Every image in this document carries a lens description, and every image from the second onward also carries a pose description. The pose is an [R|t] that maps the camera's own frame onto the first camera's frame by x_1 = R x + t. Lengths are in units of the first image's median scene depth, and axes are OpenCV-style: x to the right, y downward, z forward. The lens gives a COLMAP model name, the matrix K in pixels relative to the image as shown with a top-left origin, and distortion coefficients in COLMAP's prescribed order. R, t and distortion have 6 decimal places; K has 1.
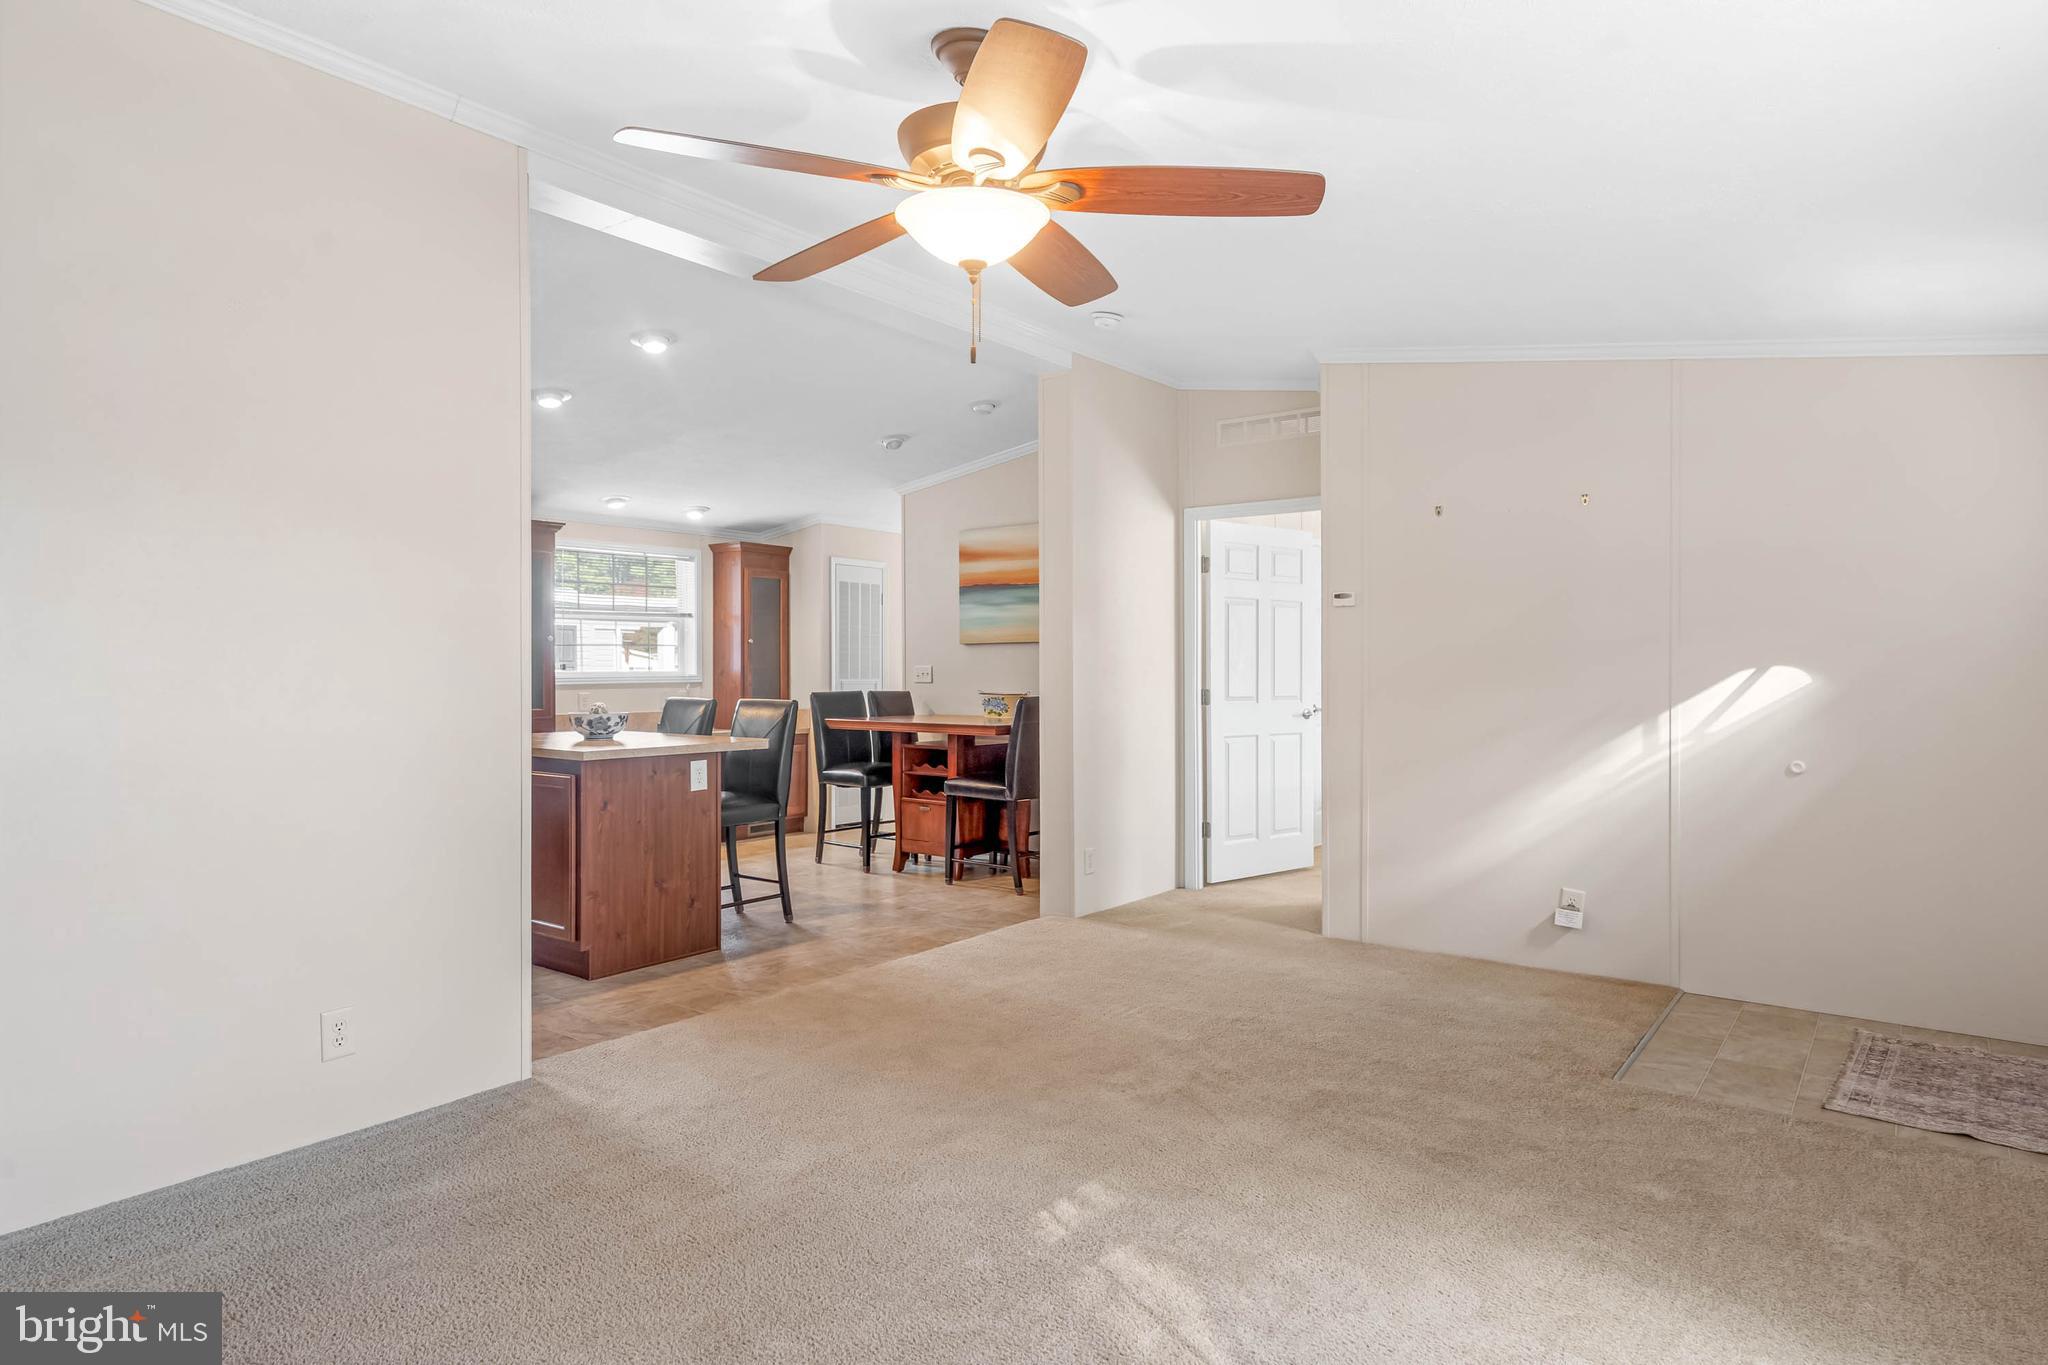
lens RADIAL K [[1177.8, 0, 1011.5], [0, 1177.8, 675.7], [0, 0, 1]] dist [0.003102, 0.000264]
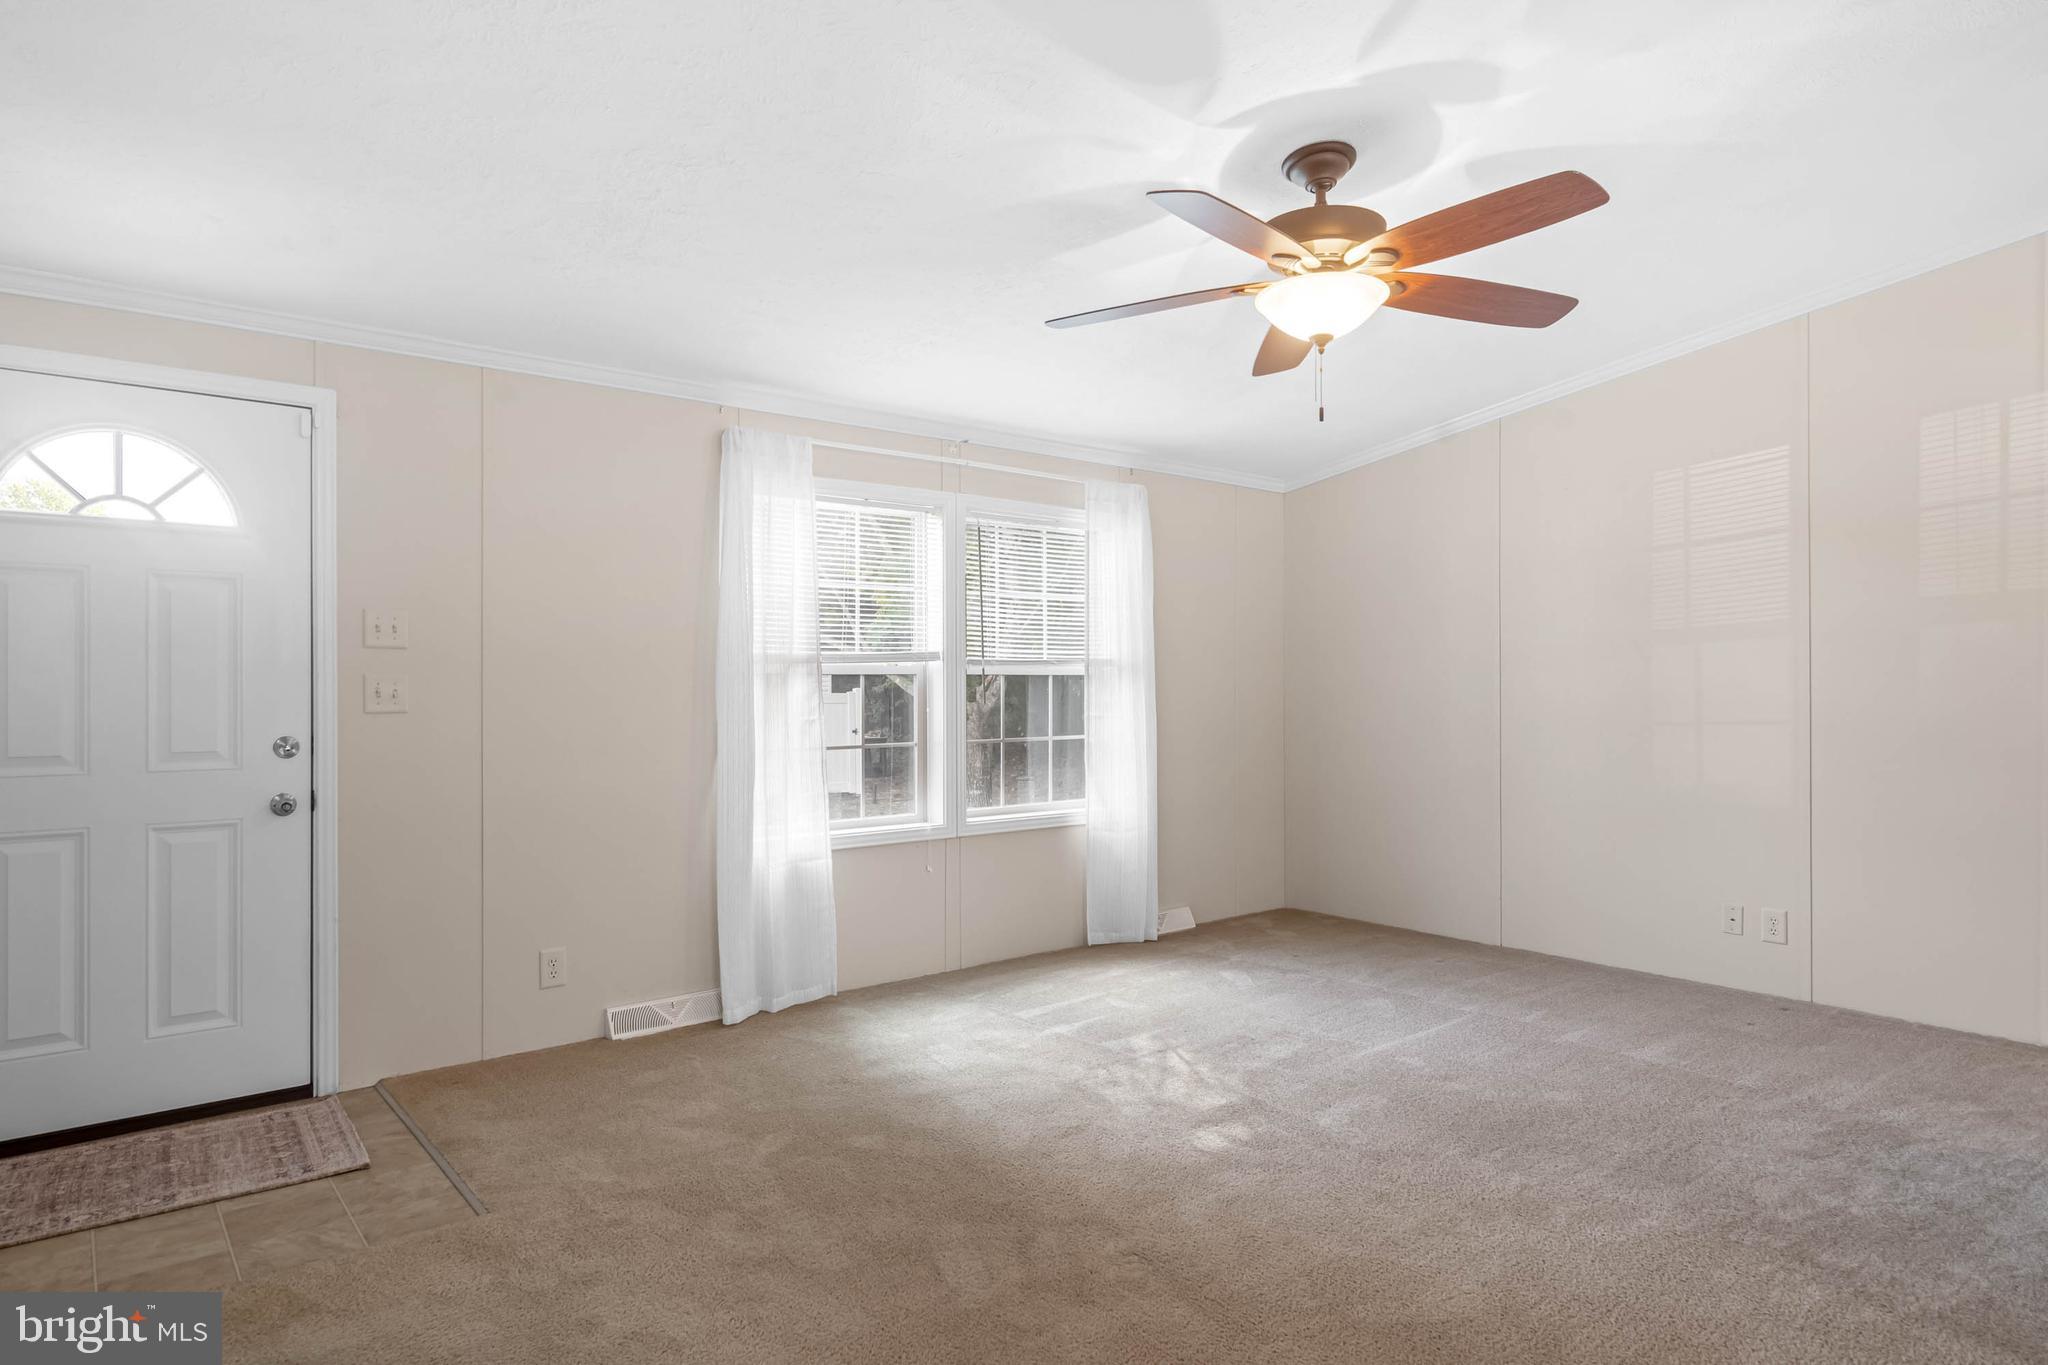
lens RADIAL K [[1163.4, 0, 1027.9], [0, 1163.4, 658.6], [0, 0, 1]] dist [-0.001526, 0.000756]
pose [[-0.974382, 0.010478, 0.224654, -0.006140], [0.006838, 0.999833, -0.016974, -0.003064], [-0.224794, -0.015003, -0.974291, 1.139668]]
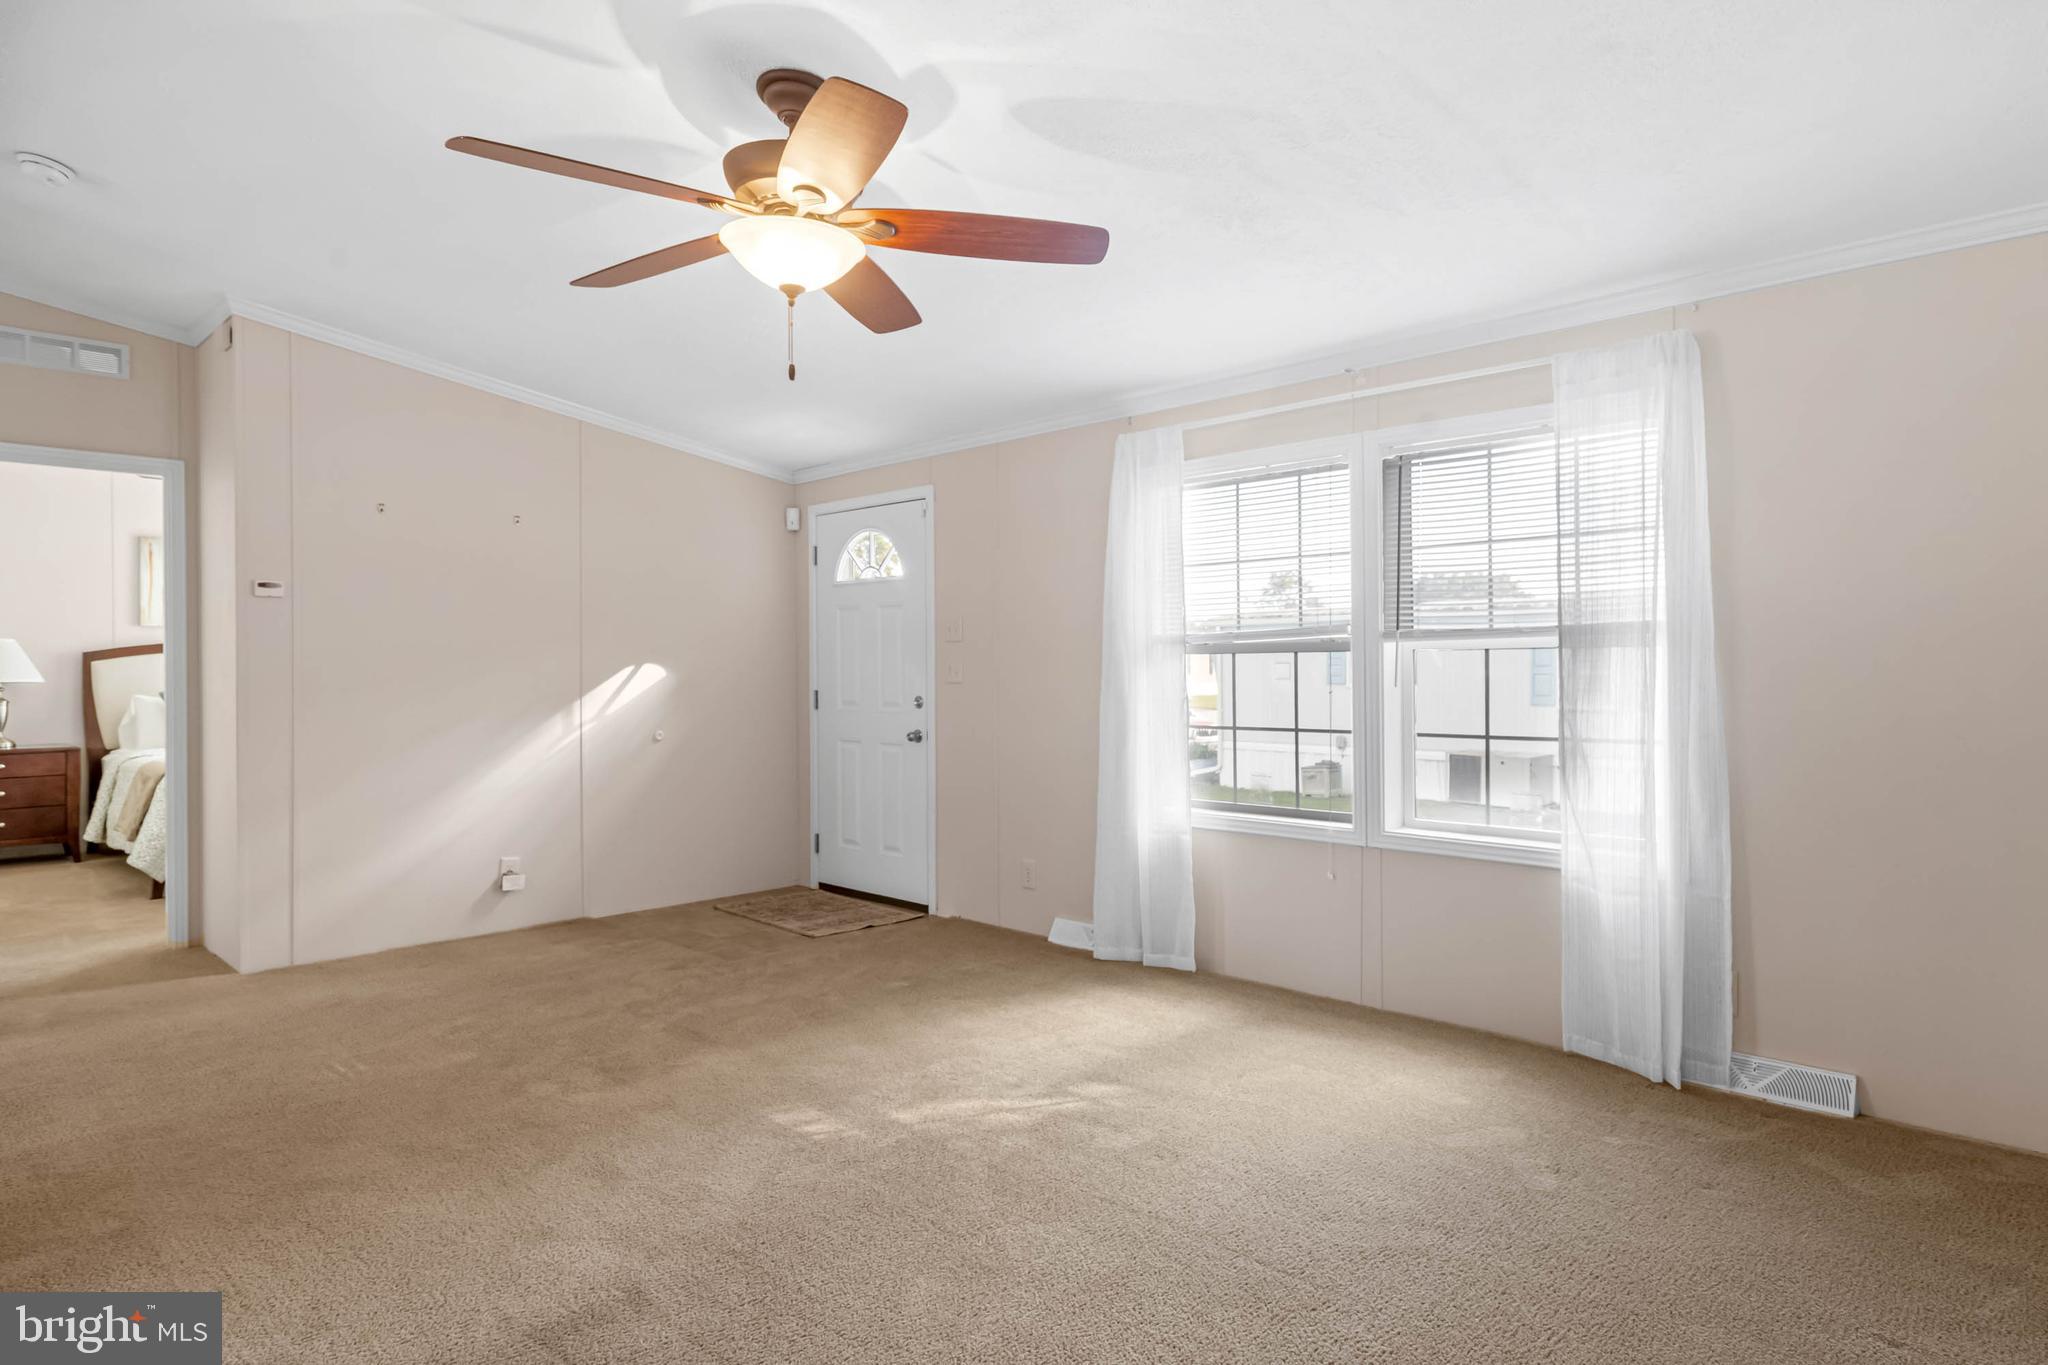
lens RADIAL K [[1163.4, 0, 1027.9], [0, 1163.4, 658.6], [0, 0, 1]] dist [-0.001526, 0.000756]
pose [[0.111292, 0.007565, 0.993759, -0.557182], [0.011500, 0.999894, -0.008899, 0.002741], [-0.993721, 0.012418, 0.111193, 0.345487]]
